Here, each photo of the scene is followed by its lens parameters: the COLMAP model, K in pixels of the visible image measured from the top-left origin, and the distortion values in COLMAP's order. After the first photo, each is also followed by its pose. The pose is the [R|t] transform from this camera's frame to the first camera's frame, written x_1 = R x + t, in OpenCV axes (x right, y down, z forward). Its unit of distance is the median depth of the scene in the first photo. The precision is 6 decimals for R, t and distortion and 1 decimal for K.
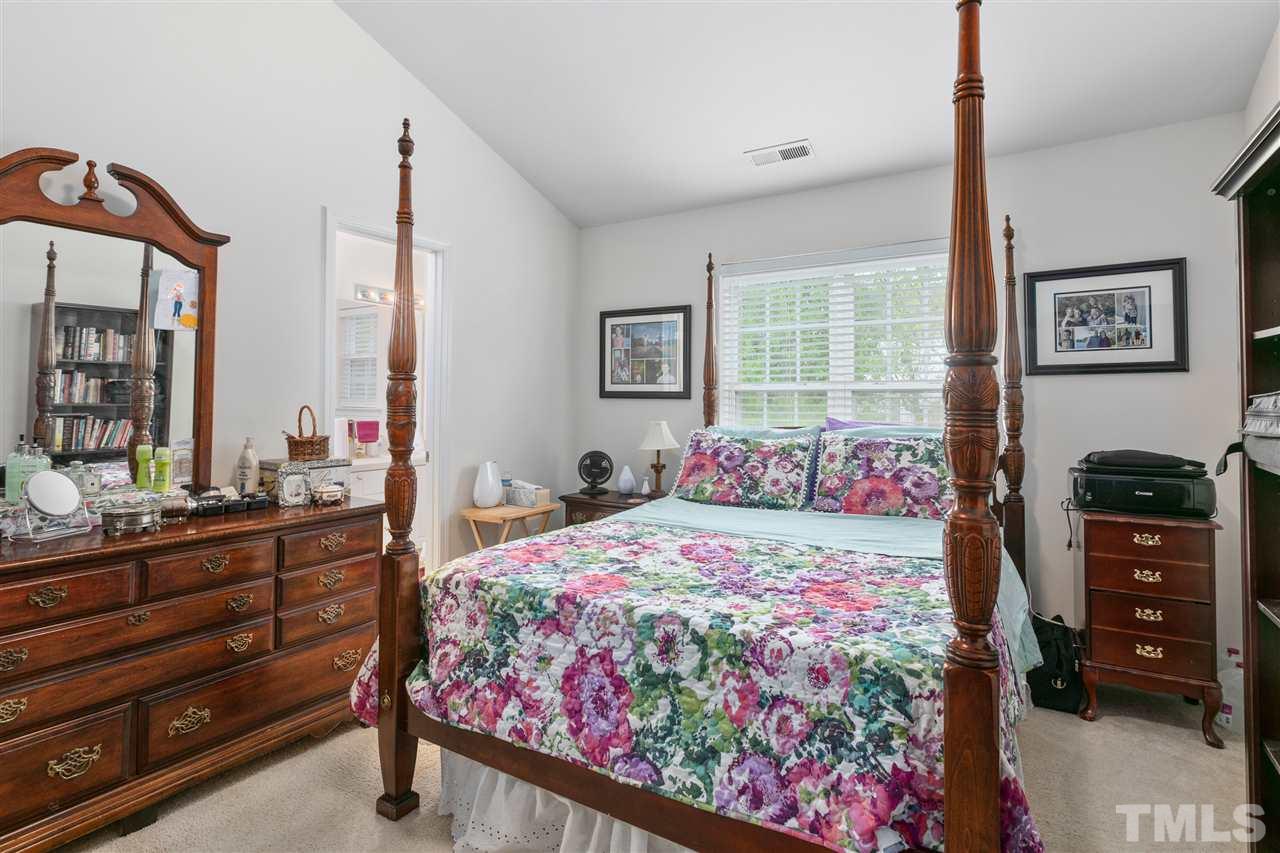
lens RADIAL K [[624.0, 0, 645.0], [0, 624.0, 380.4], [0, 0, 1]] dist [0.002229, 0.001086]
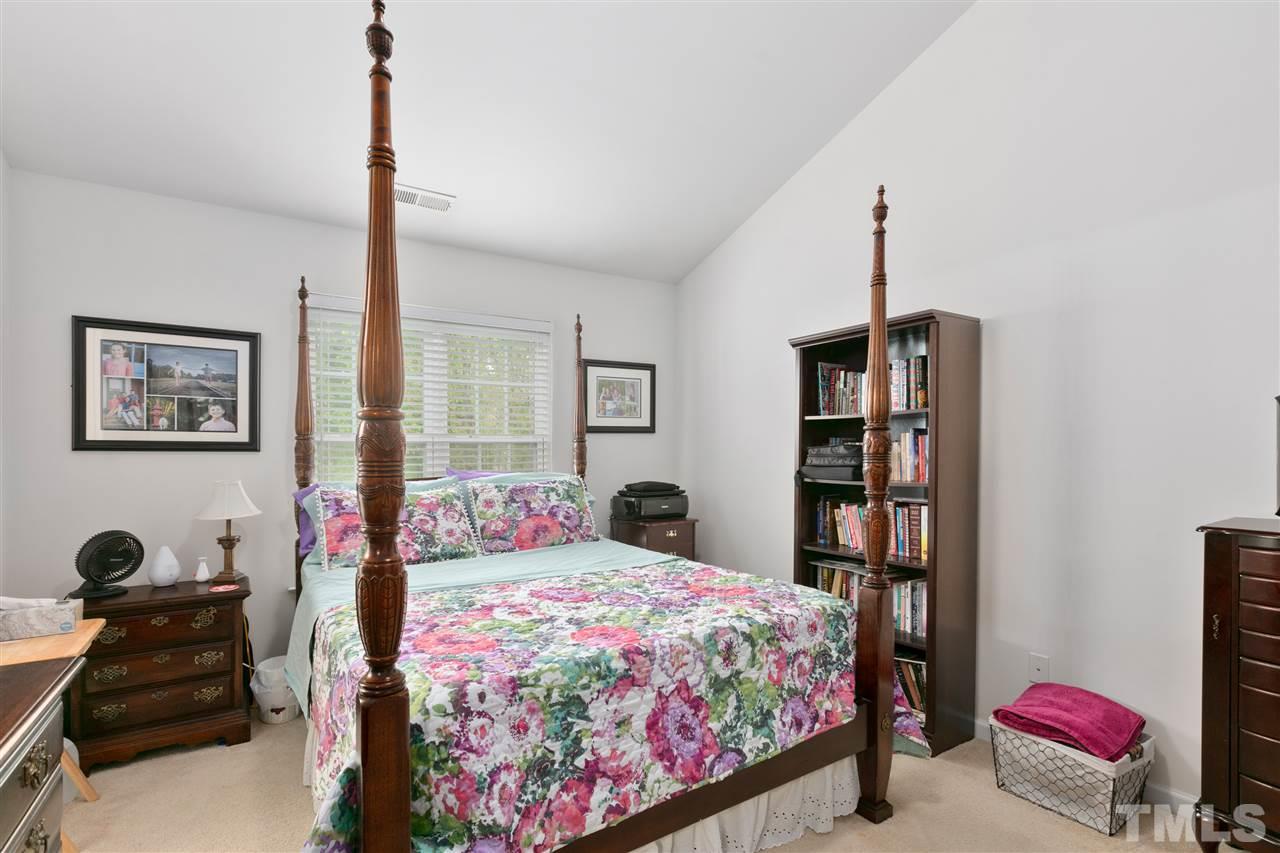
lens RADIAL K [[583.6, 0, 625.6], [0, 583.6, 458.1], [0, 0, 1]] dist [0.001301, 0.000898]
pose [[0.457445, -0.014654, 0.889117, -0.729195], [-0.021434, 0.999392, 0.027499, 0.014814], [-0.888980, -0.031637, 0.456853, 0.463671]]
